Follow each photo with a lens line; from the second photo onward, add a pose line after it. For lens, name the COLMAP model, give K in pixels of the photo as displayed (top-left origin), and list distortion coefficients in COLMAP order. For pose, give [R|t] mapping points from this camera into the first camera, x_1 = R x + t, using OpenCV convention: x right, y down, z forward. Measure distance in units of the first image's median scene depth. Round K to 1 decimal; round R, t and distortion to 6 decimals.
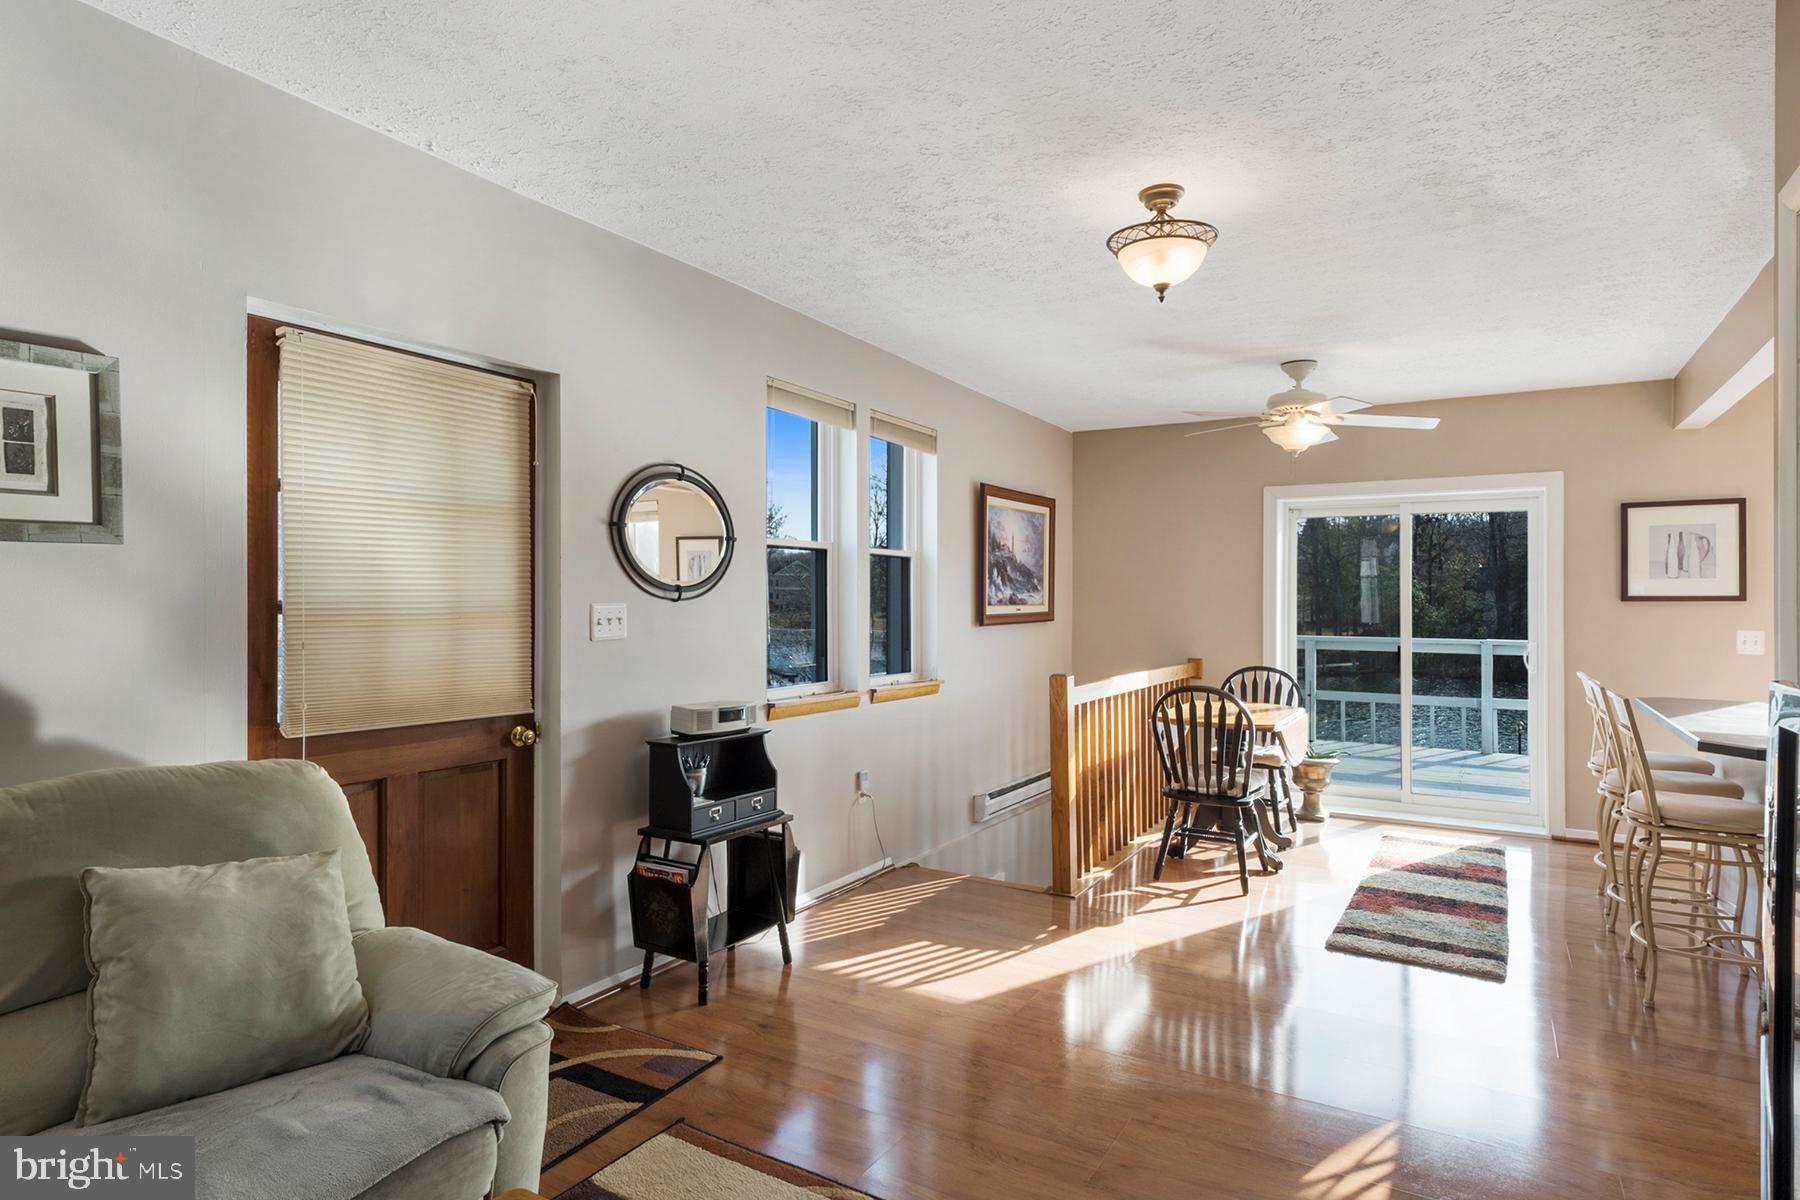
lens RADIAL K [[985.1, 0, 898.1], [0, 985.1, 586.1], [0, 0, 1]] dist [0.002715, -0.002473]
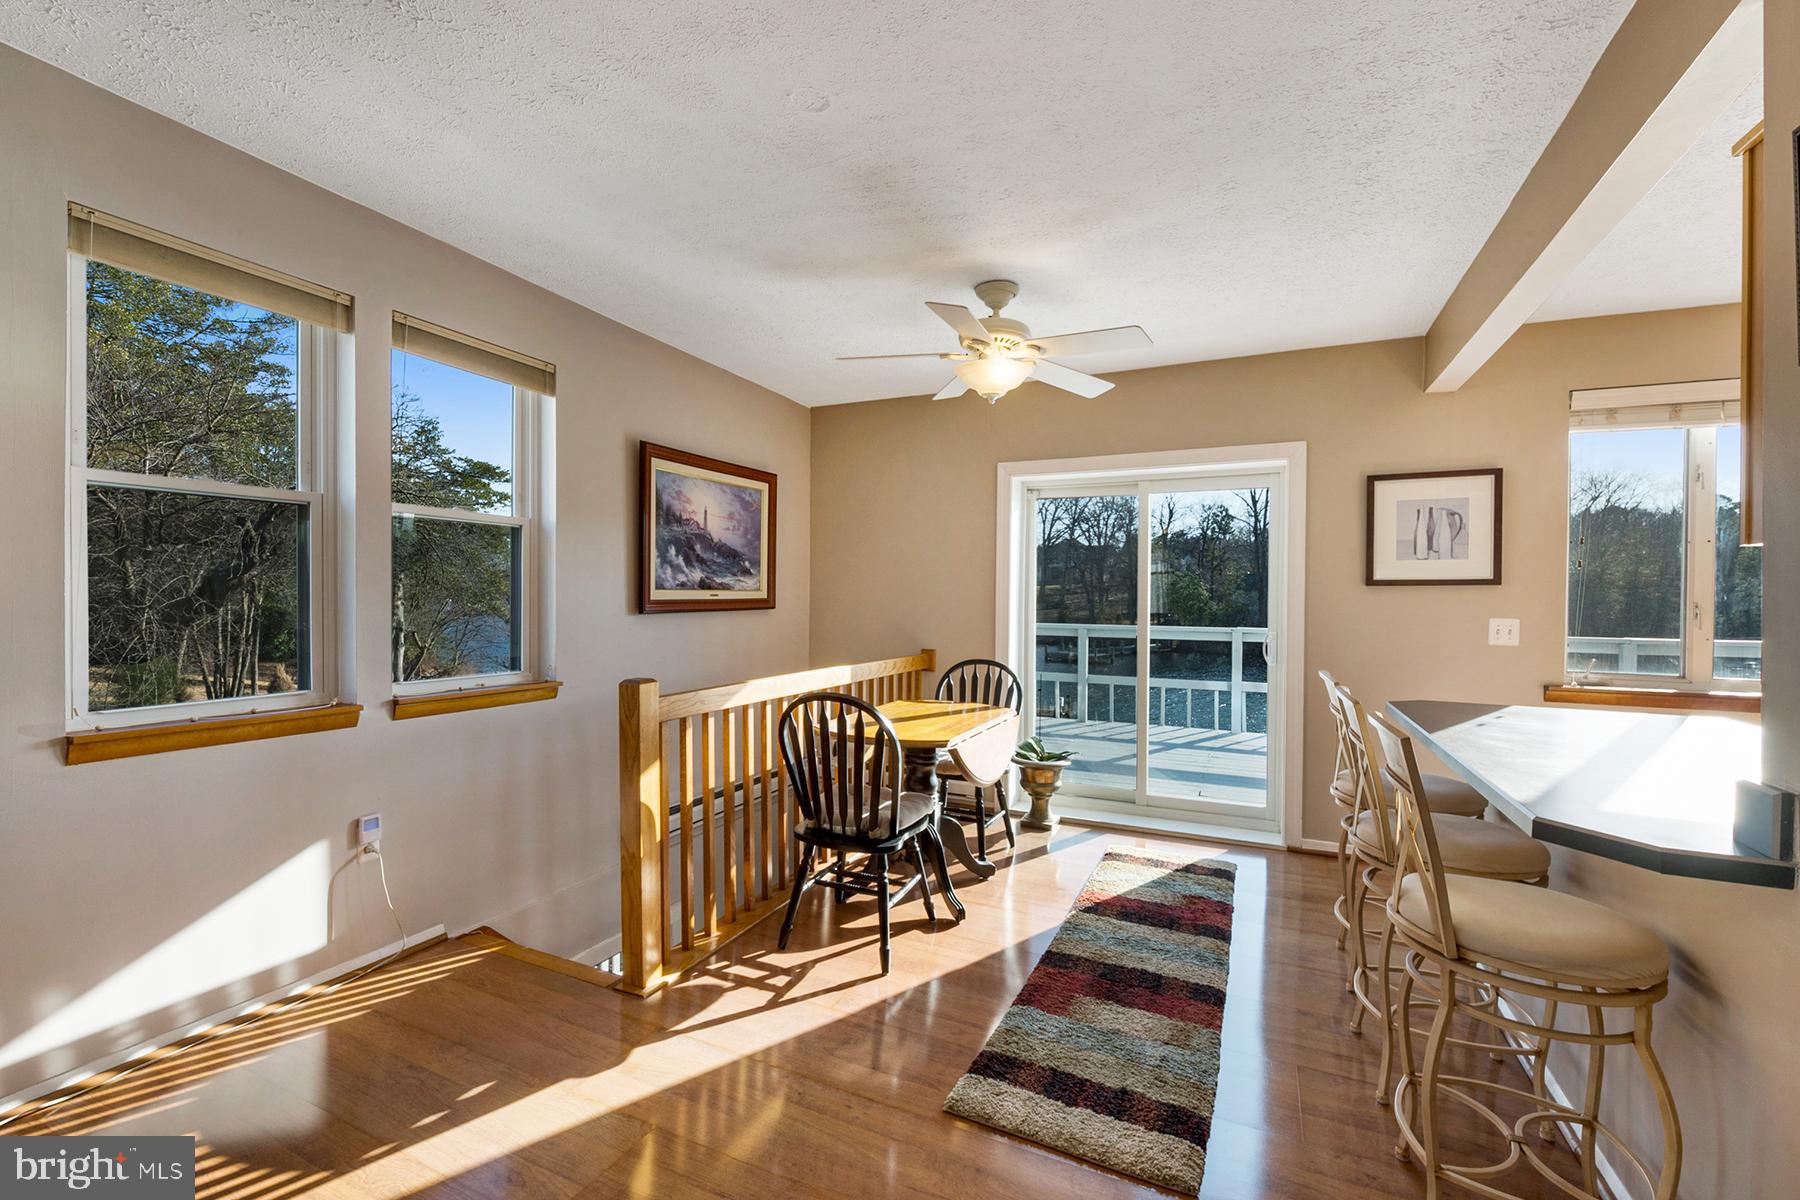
lens RADIAL K [[706.1, 0, 913.8], [0, 706.1, 603.6], [0, 0, 1]] dist [-0.011389, -0.000213]
pose [[0.996298, 0.001658, 0.085951, 0.259587], [-0.003599, 0.999742, 0.022441, 0.017717], [-0.085892, -0.022667, 0.996047, 0.383467]]
